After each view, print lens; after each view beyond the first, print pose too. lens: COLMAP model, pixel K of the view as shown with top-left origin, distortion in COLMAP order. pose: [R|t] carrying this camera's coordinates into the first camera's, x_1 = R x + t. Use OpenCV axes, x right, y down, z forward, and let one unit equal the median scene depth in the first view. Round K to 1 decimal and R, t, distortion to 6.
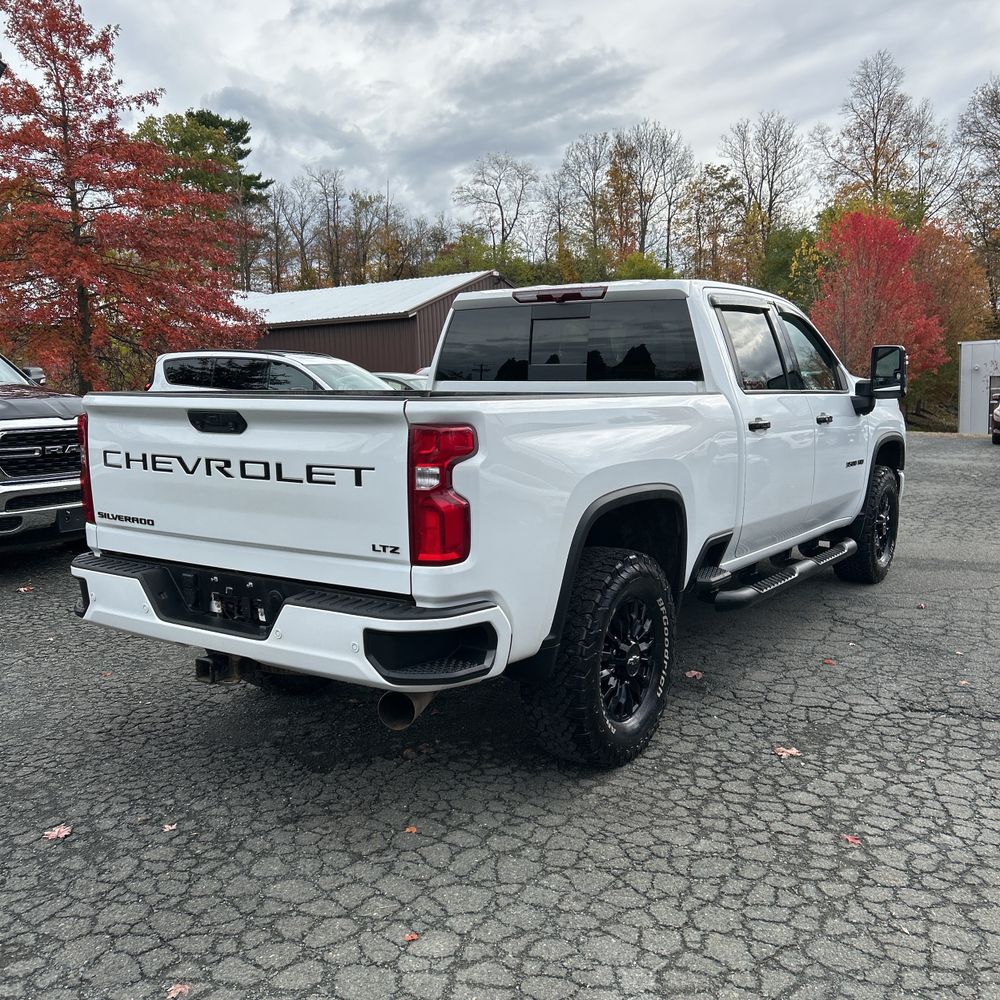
lens RADIAL K [[983.4, 0, 500.0], [0, 983.4, 512.1], [0, 0, 1]] dist [0.058981, -0.084763]
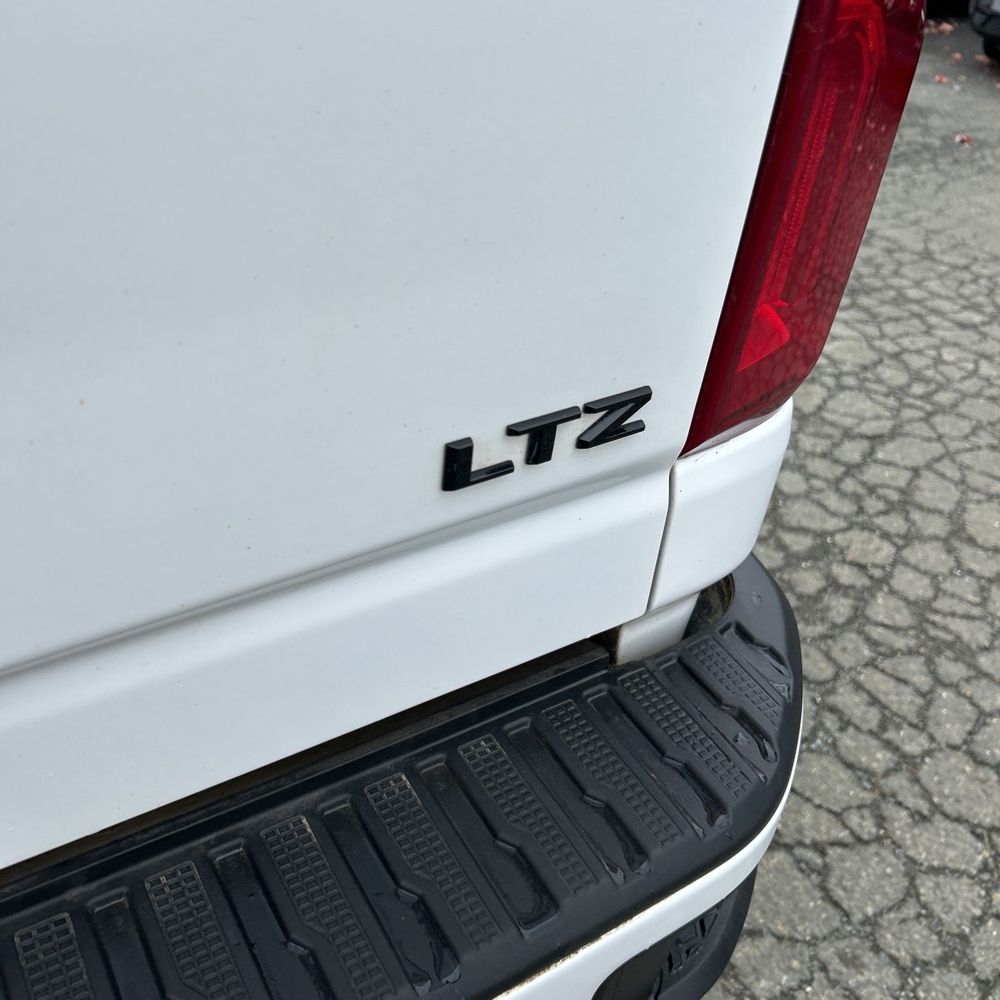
lens RADIAL K [[1016.6, 0, 506.7], [0, 1016.6, 485.7], [0, 0, 1]] dist [0.029426, -0.034365]
pose [[0.432540, -0.466722, 0.771414, -0.123174], [0.046608, 0.866023, 0.497828, -0.014101], [-0.900409, -0.179376, 0.396342, 0.510383]]
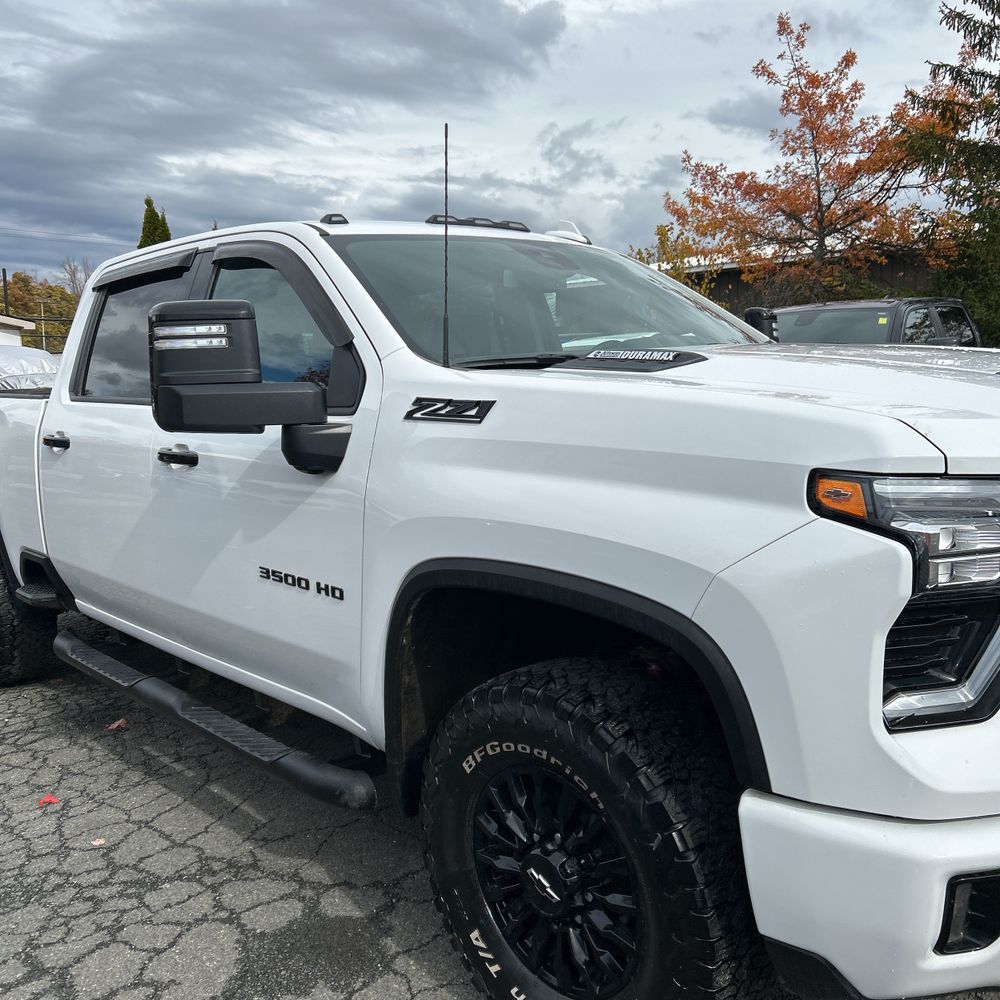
lens RADIAL K [[1022.4, 0, 500.0], [0, 1022.4, 500.0], [0, 0, 1]] dist [0.059046, -0.020732]
pose [[-0.232963, 0.139070, -0.962490, 0.888223], [-0.101802, 0.980797, 0.166355, -0.194557], [0.967143, 0.136738, -0.214332, 1.378308]]
